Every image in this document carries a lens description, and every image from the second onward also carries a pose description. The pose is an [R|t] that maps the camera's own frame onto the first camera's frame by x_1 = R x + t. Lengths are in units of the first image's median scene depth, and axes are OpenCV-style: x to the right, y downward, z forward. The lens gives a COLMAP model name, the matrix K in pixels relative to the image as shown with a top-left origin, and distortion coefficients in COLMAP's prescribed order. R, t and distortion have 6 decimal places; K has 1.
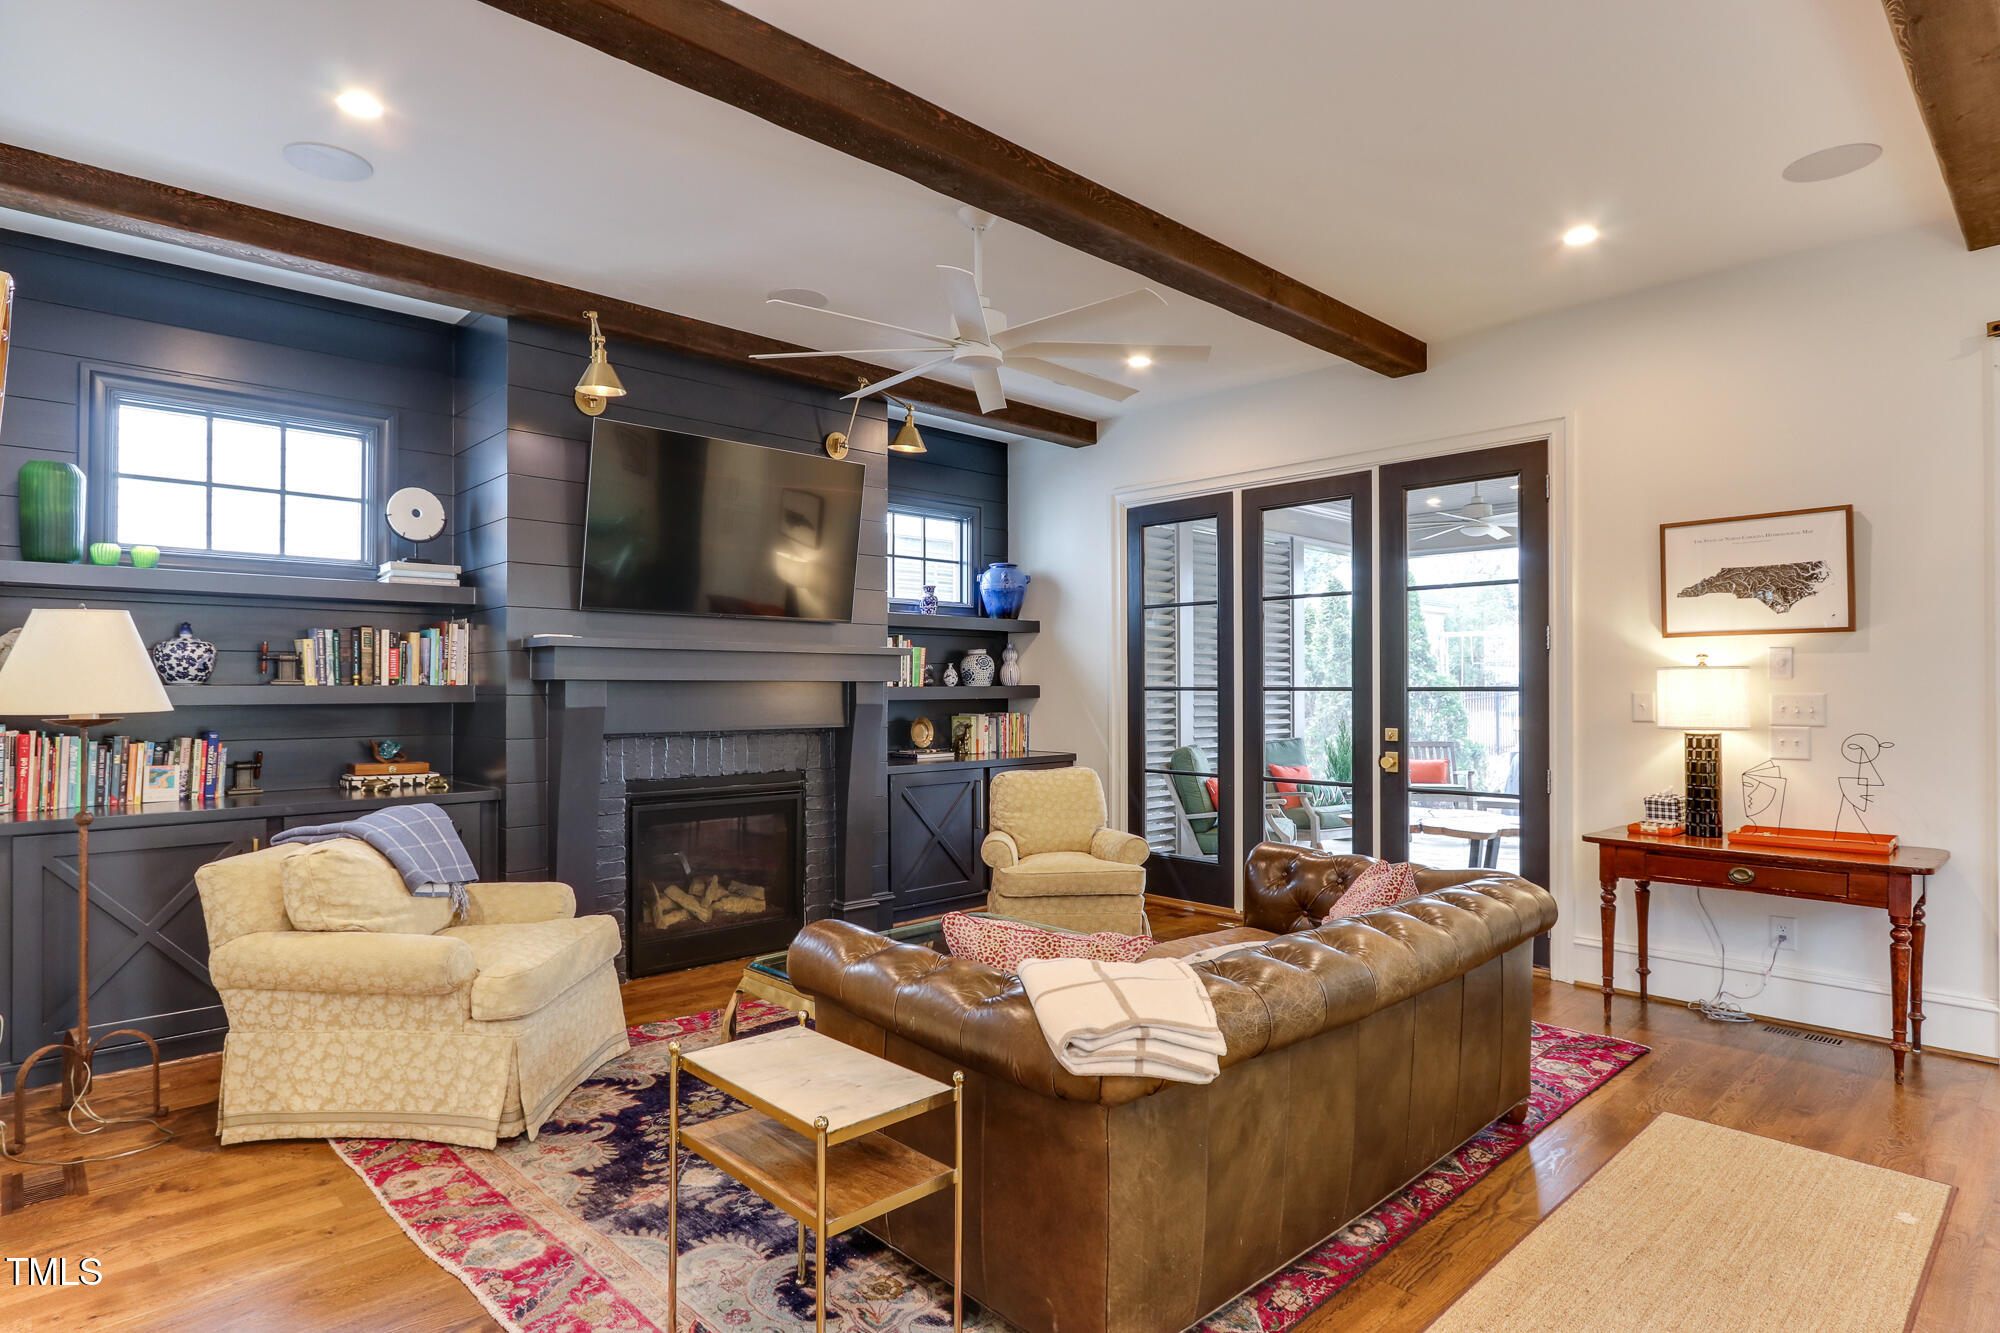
lens RADIAL K [[1074.1, 0, 943.8], [0, 1074.1, 686.1], [0, 0, 1]] dist [-0.014198, 0.002175]
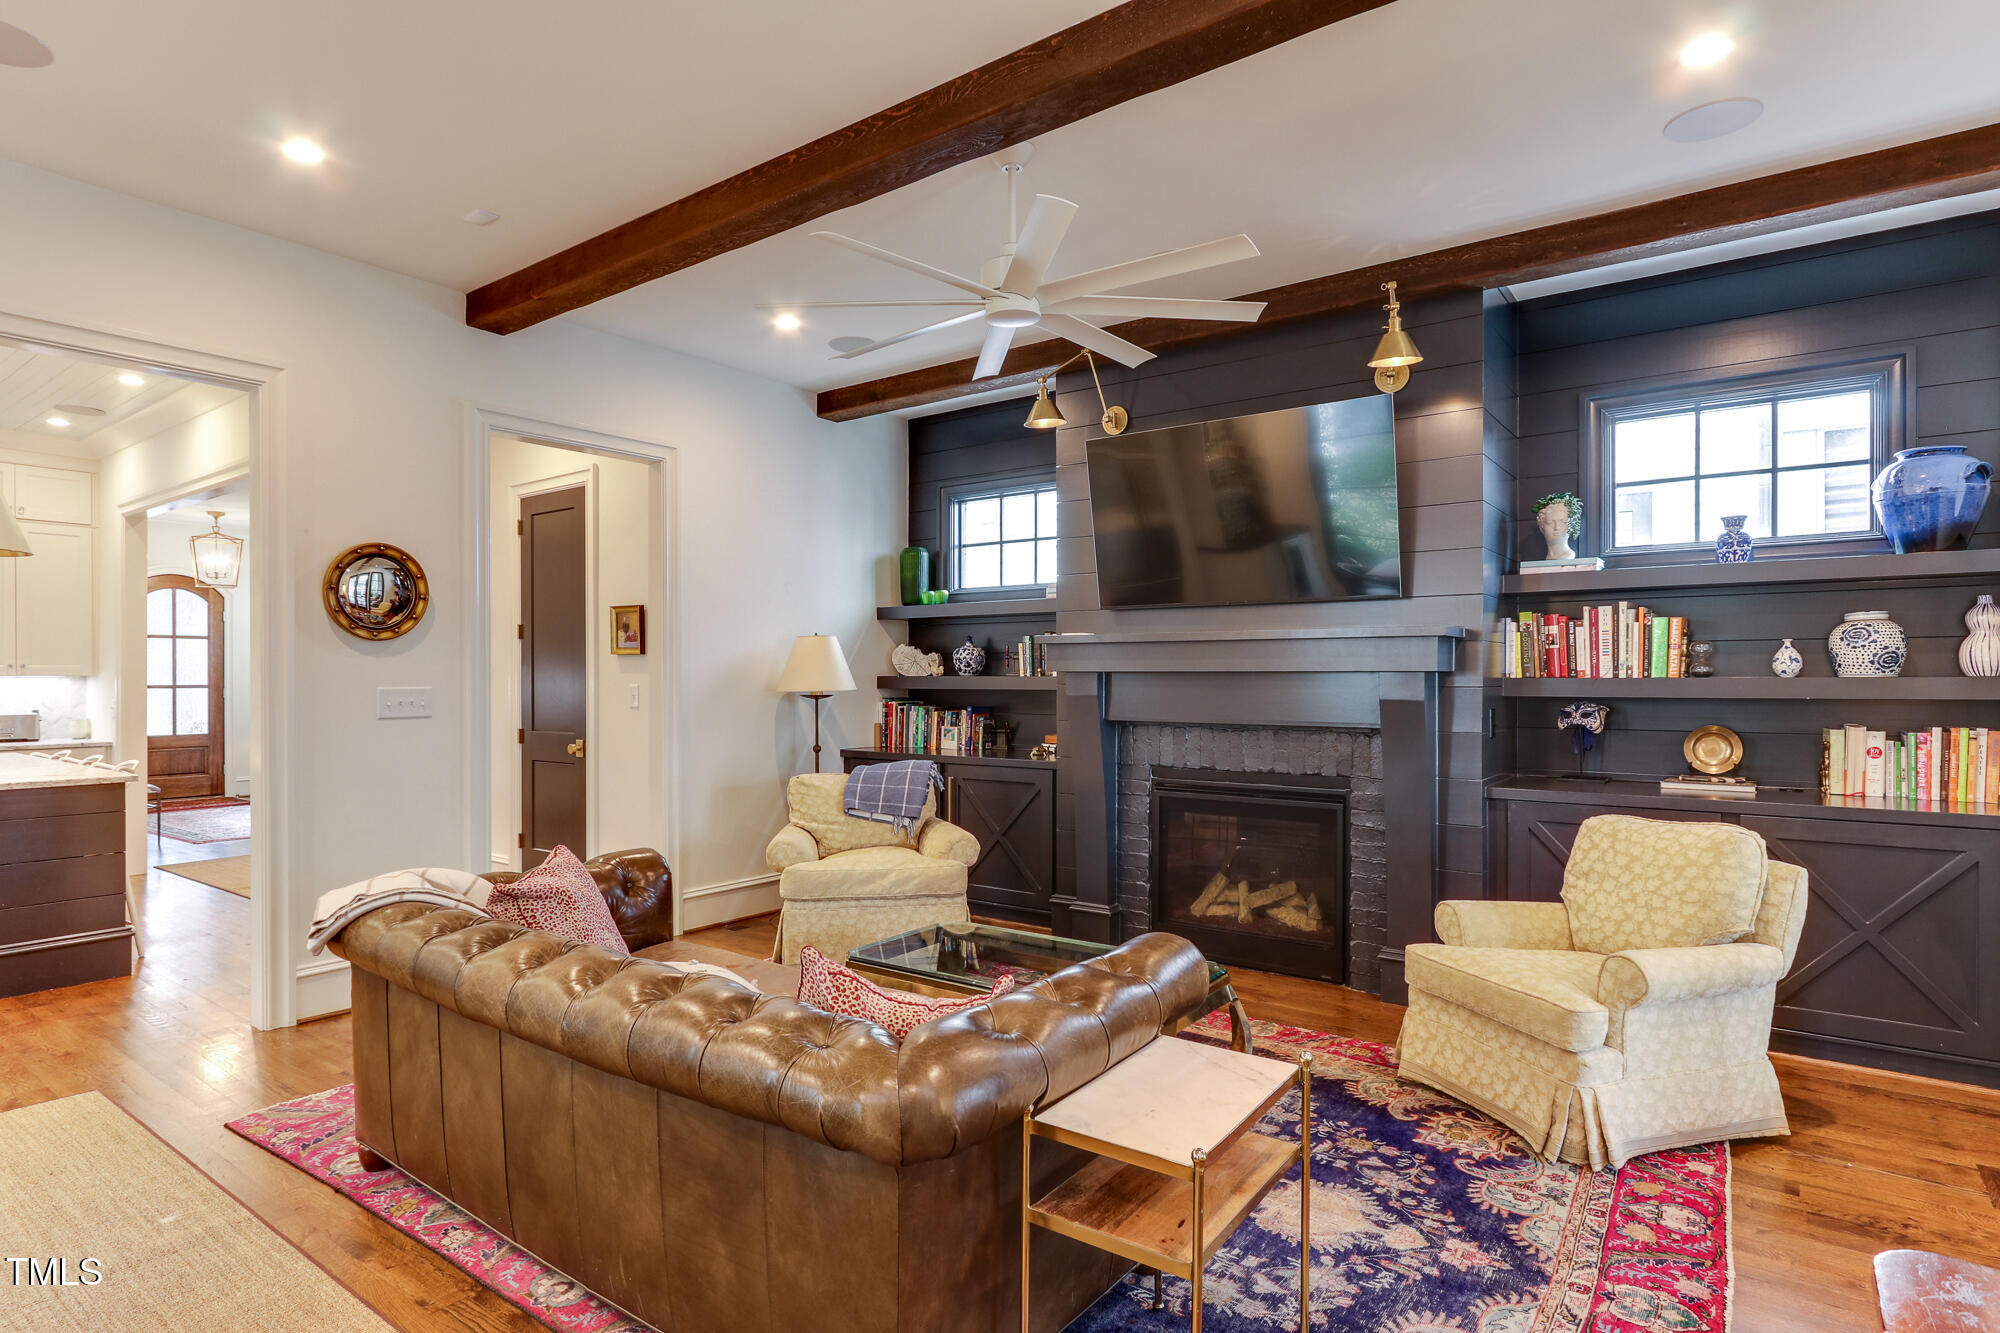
lens RADIAL K [[1074.1, 0, 997.5], [0, 1074.1, 679.3], [0, 0, 1]] dist [-0.014198, 0.002175]
pose [[0.183626, 0.001708, -0.982995, 0.794989], [-0.000482, 0.999999, 0.001647, 0.000925], [0.982996, 0.000172, 0.183627, 0.715212]]
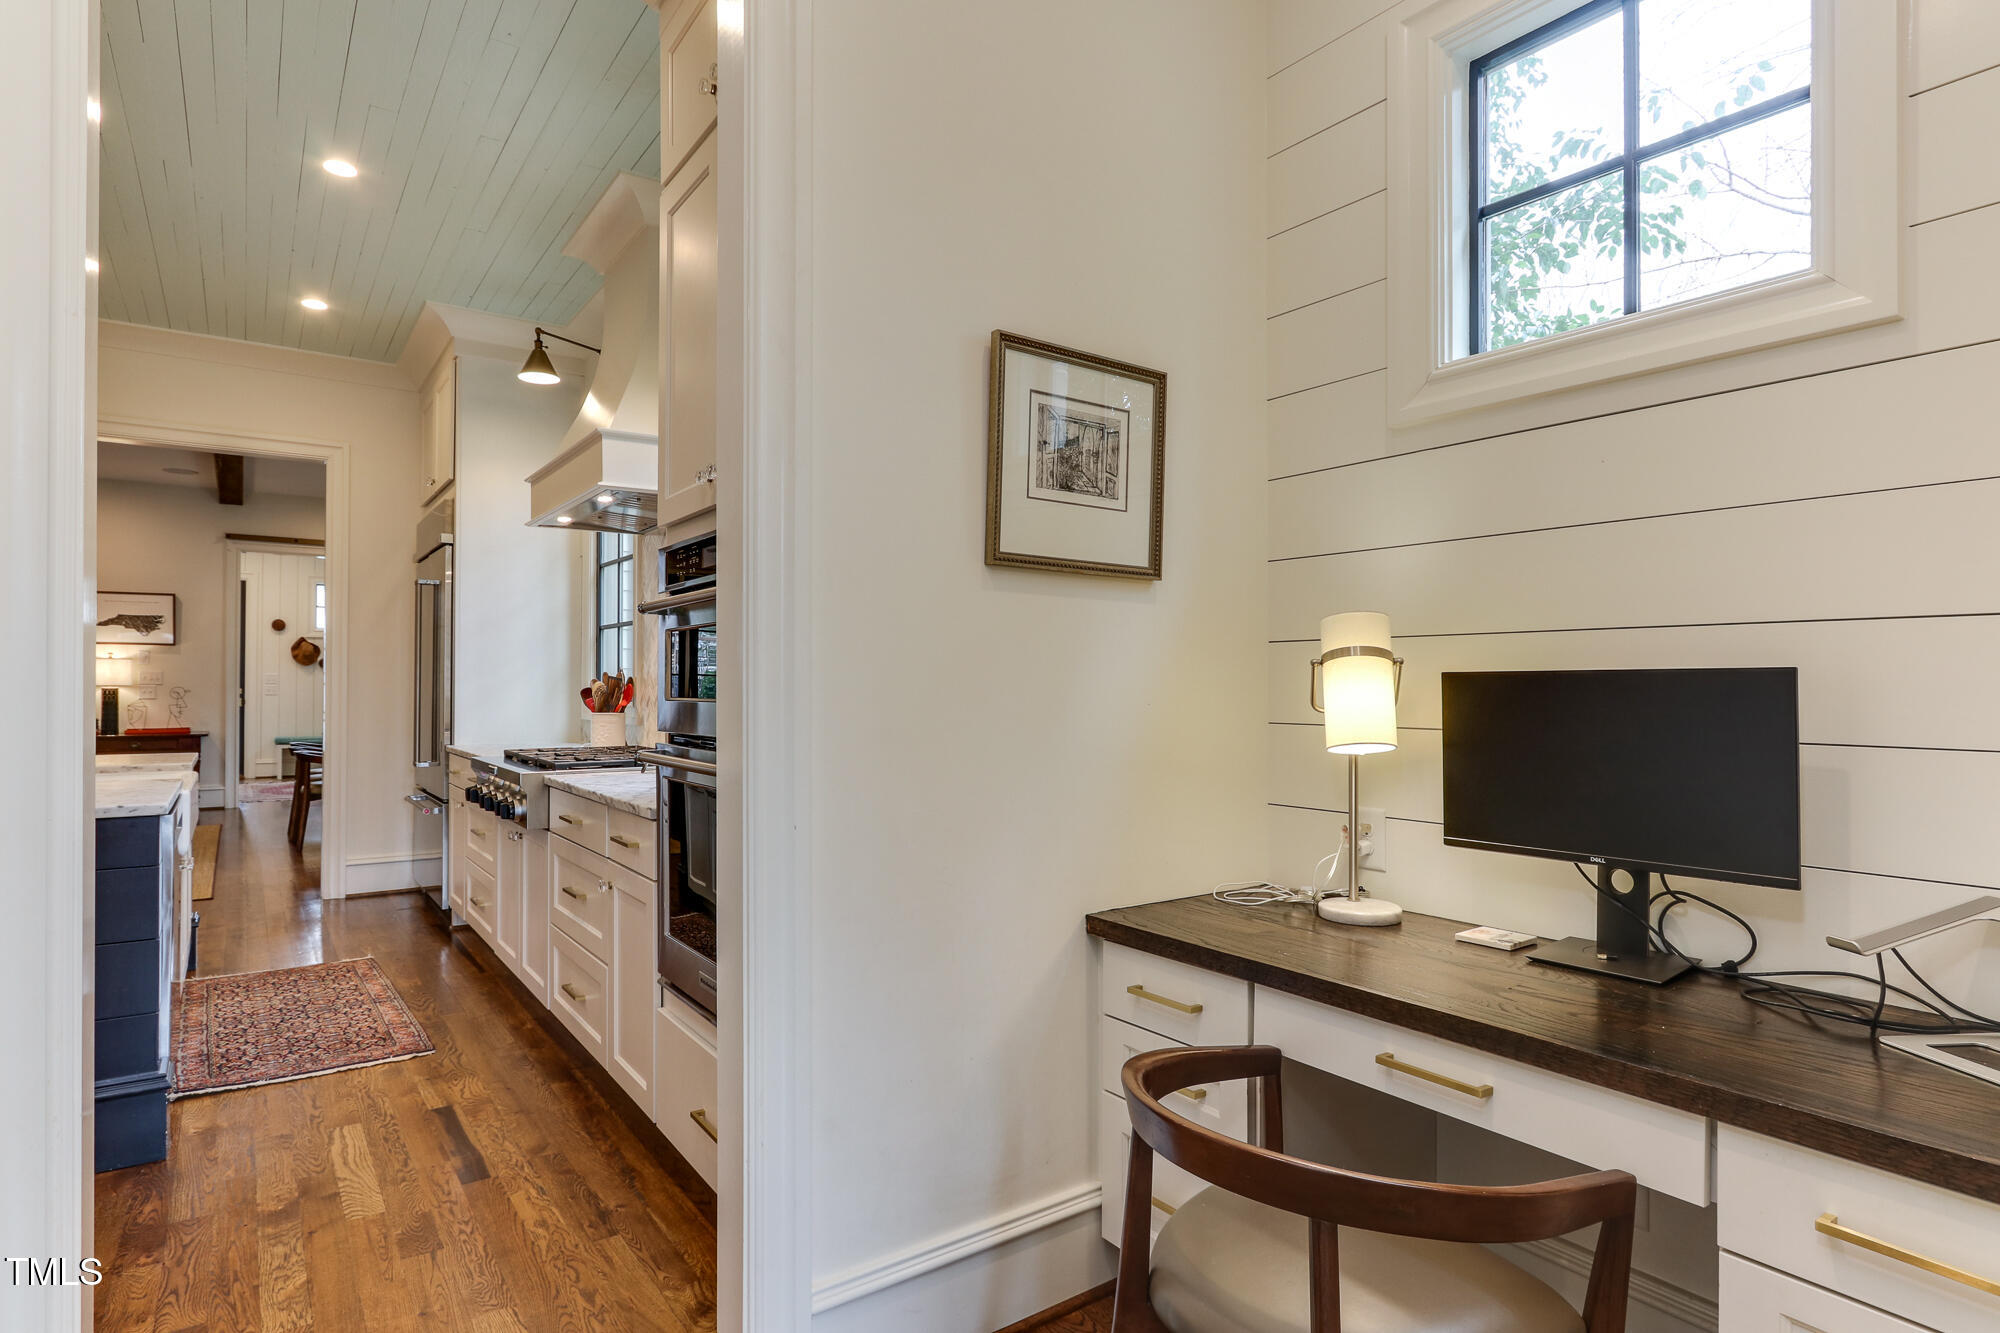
lens RADIAL K [[1074.1, 0, 999.2], [0, 1074.1, 677.4], [0, 0, 1]] dist [-0.014198, 0.002175]
pose [[0.113817, 0.001402, 0.993501, -0.636839], [-0.001609, 0.999998, -0.001226, 0.010407], [-0.993500, -0.001459, 0.113819, -0.542803]]
